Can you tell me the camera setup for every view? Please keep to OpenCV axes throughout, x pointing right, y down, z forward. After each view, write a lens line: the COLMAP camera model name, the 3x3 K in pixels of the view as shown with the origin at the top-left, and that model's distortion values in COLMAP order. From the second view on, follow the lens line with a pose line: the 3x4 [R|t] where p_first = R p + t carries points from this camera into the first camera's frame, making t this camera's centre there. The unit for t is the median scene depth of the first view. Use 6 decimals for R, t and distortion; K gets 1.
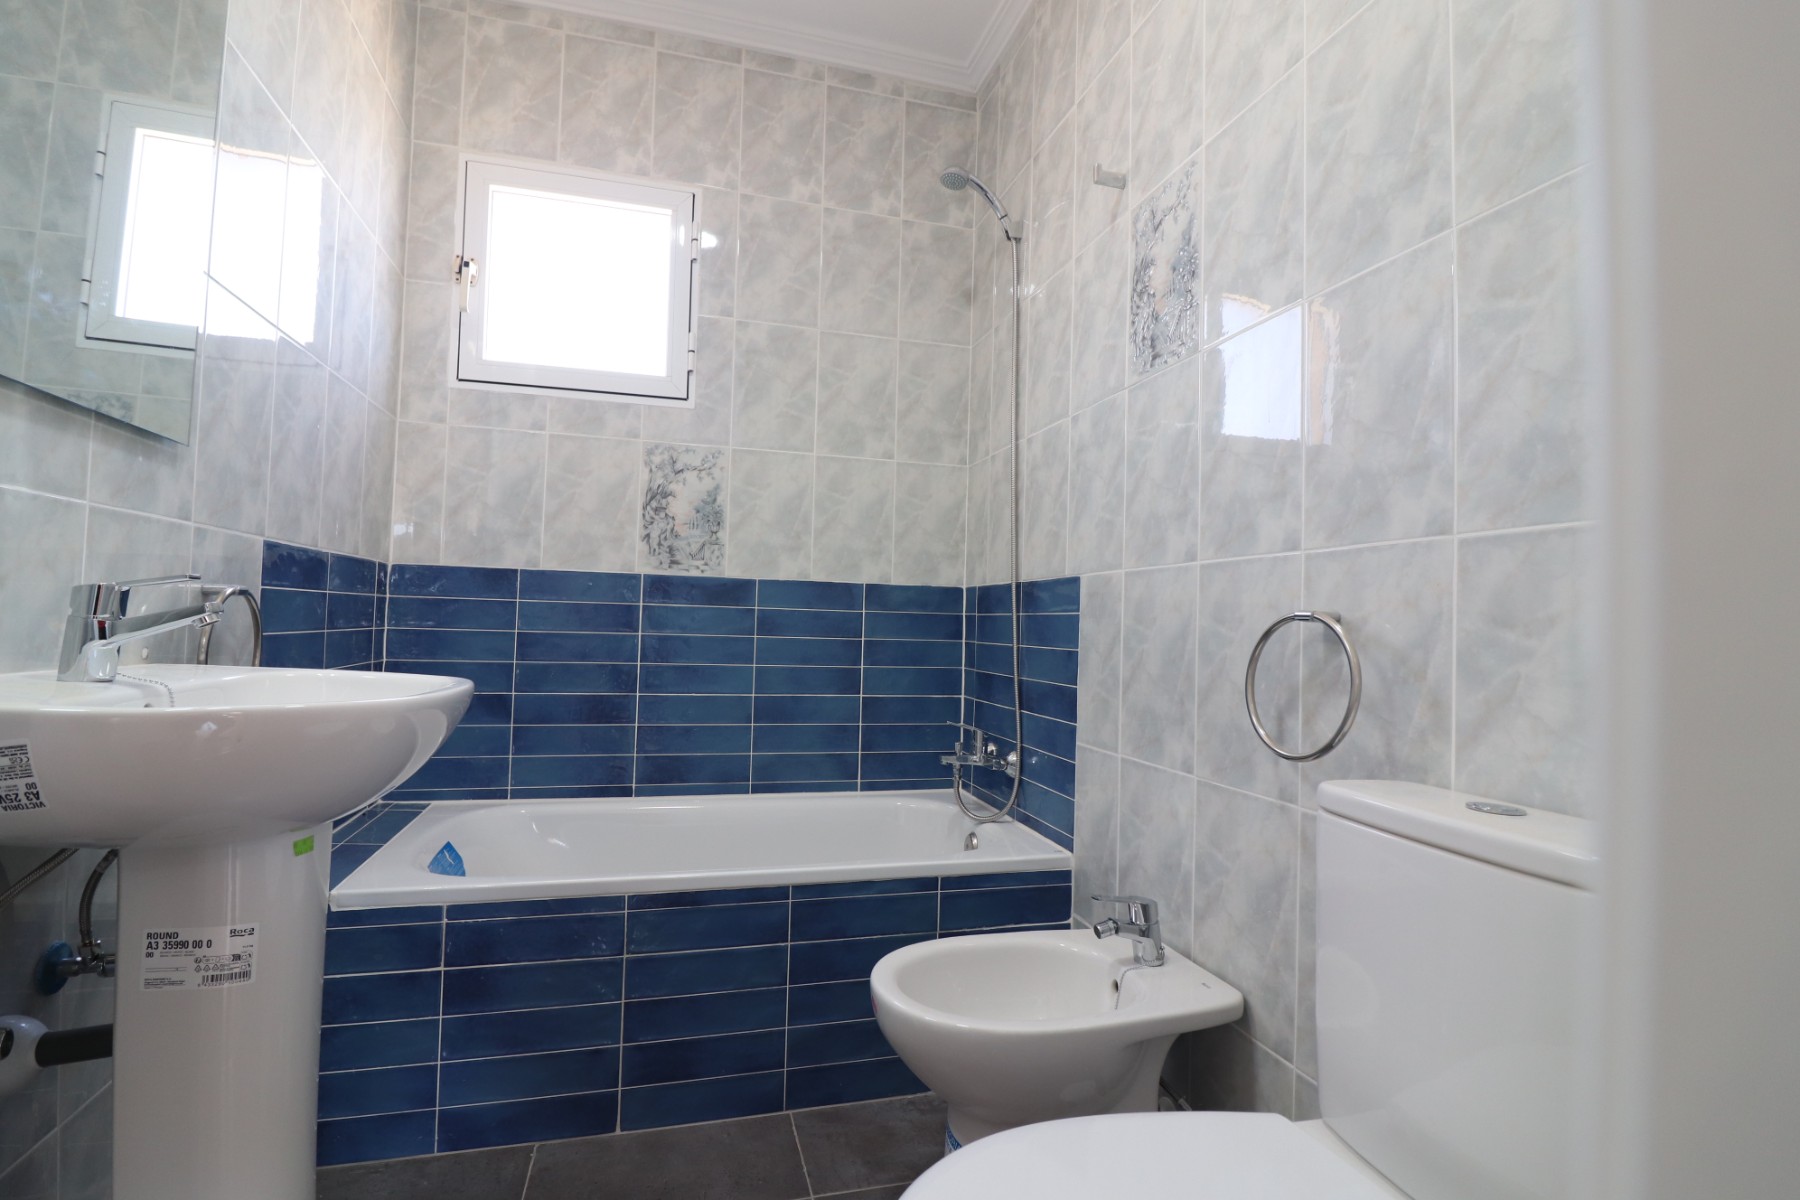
lens RADIAL K [[826.4, 0, 900.0], [0, 826.4, 600.0], [0, 0, 1]] dist [-0.001946, -0.009255]
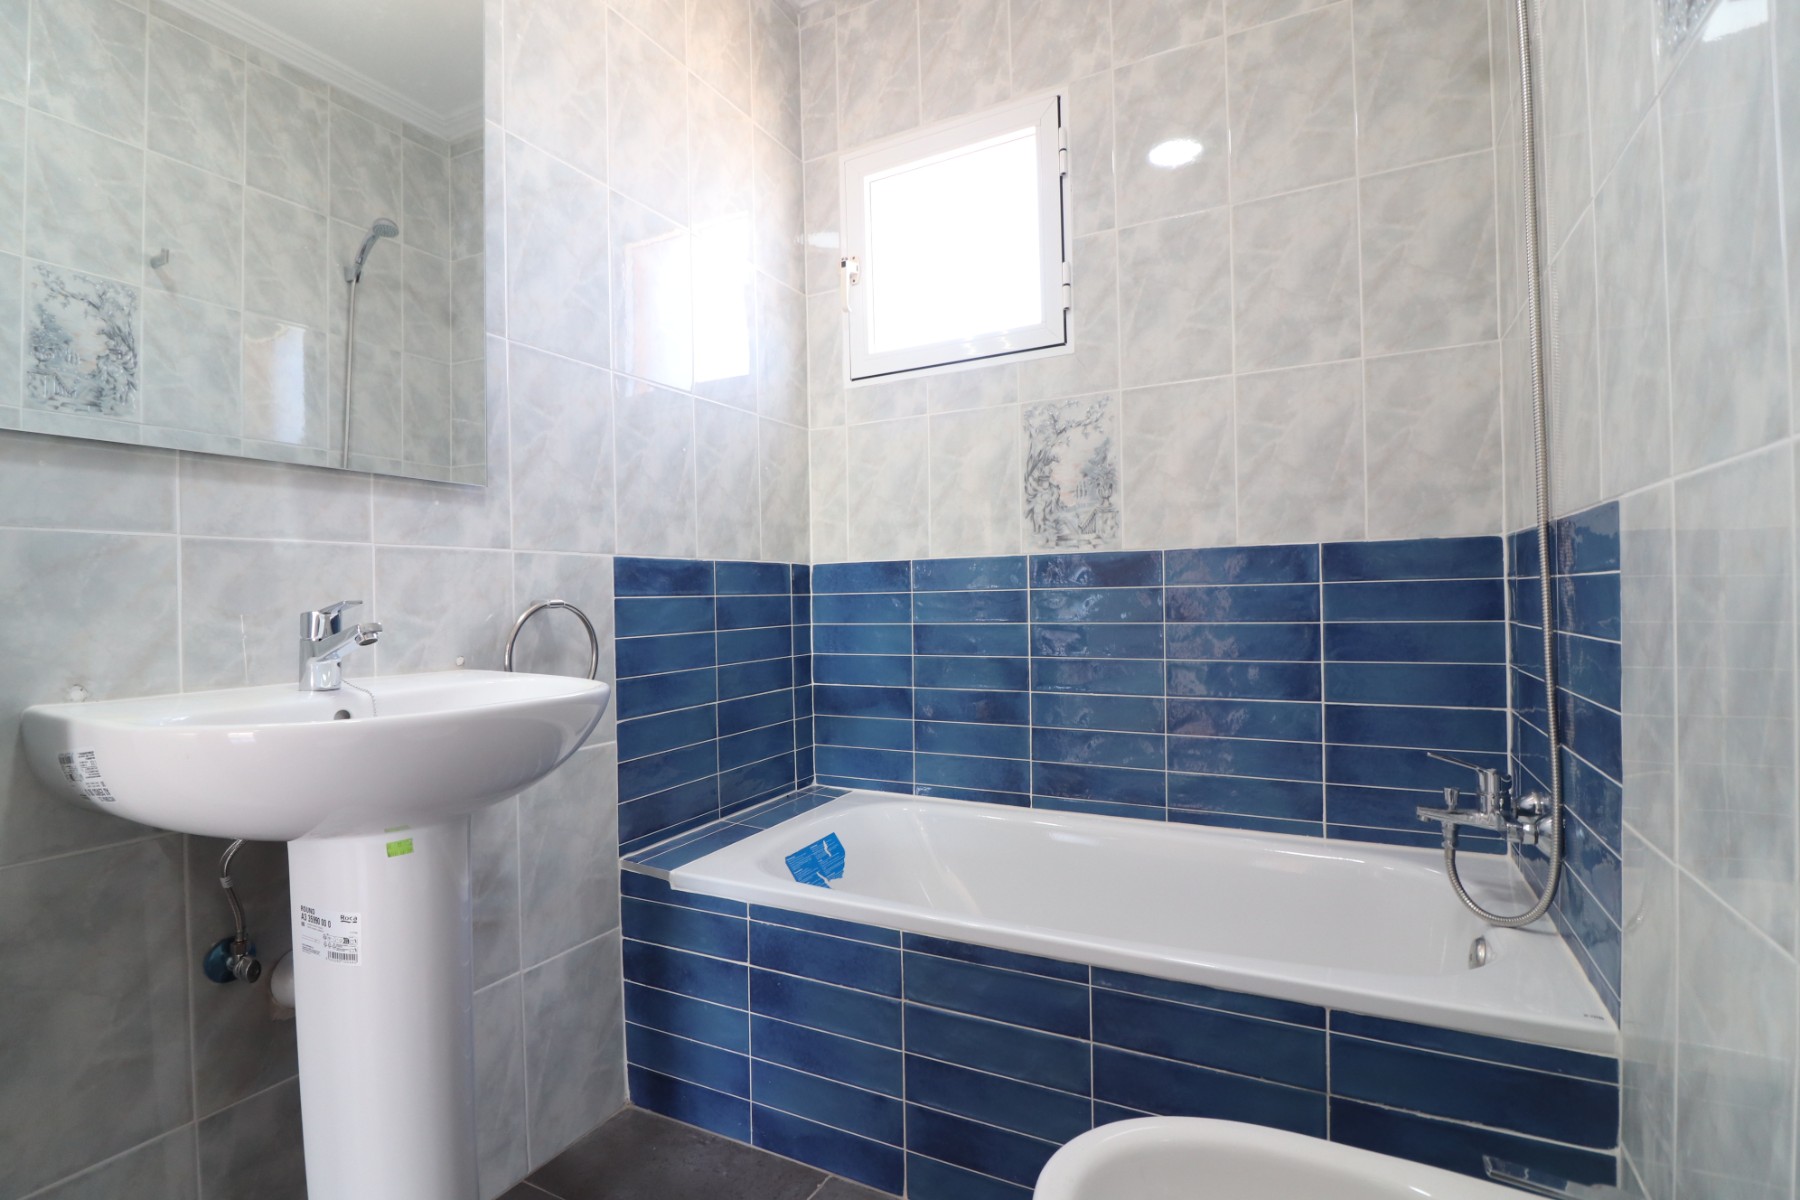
lens RADIAL K [[843.9, 0, 905.0], [0, 843.9, 598.6], [0, 0, 1]] dist [0.002696, -0.014526]
pose [[0.729625, -0.041512, -0.682586, 0.202631], [0.059969, 0.998194, 0.003396, 0.003550], [0.681213, -0.043412, 0.730797, 0.254660]]
